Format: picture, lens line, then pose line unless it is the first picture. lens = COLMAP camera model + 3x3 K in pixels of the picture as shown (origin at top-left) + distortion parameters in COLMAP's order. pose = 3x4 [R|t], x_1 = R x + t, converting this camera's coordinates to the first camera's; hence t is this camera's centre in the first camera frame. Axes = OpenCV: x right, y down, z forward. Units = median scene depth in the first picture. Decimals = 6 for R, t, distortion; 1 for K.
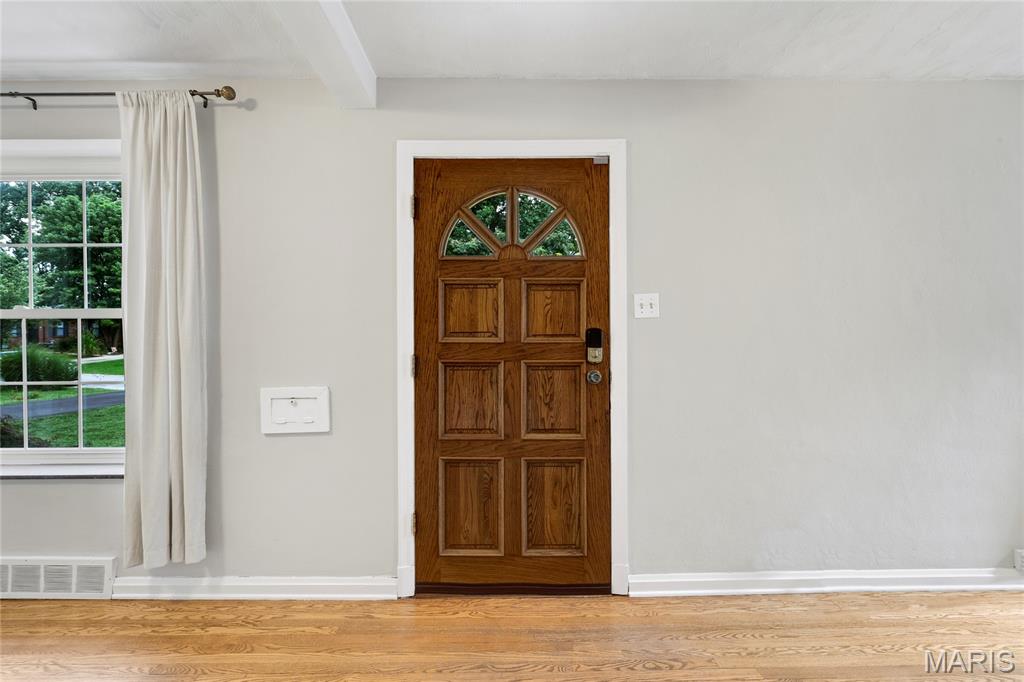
lens RADIAL K [[472.4, 0, 510.6], [0, 472.4, 346.9], [0, 0, 1]] dist [-0.002495, 0.000813]
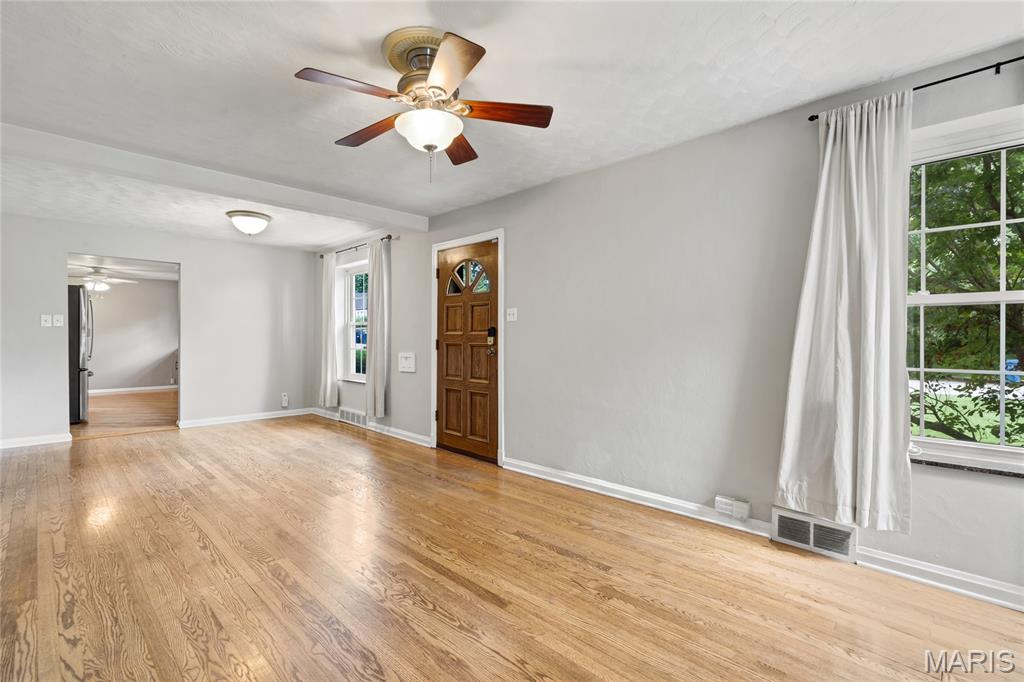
lens RADIAL K [[472.4, 0, 515.7], [0, 472.4, 337.9], [0, 0, 1]] dist [-0.002495, 0.000813]
pose [[0.709021, 0.006237, -0.705160, 1.627428], [-0.006156, 0.999978, 0.002655, -0.000477], [0.705161, 0.002459, 0.709043, -0.315848]]
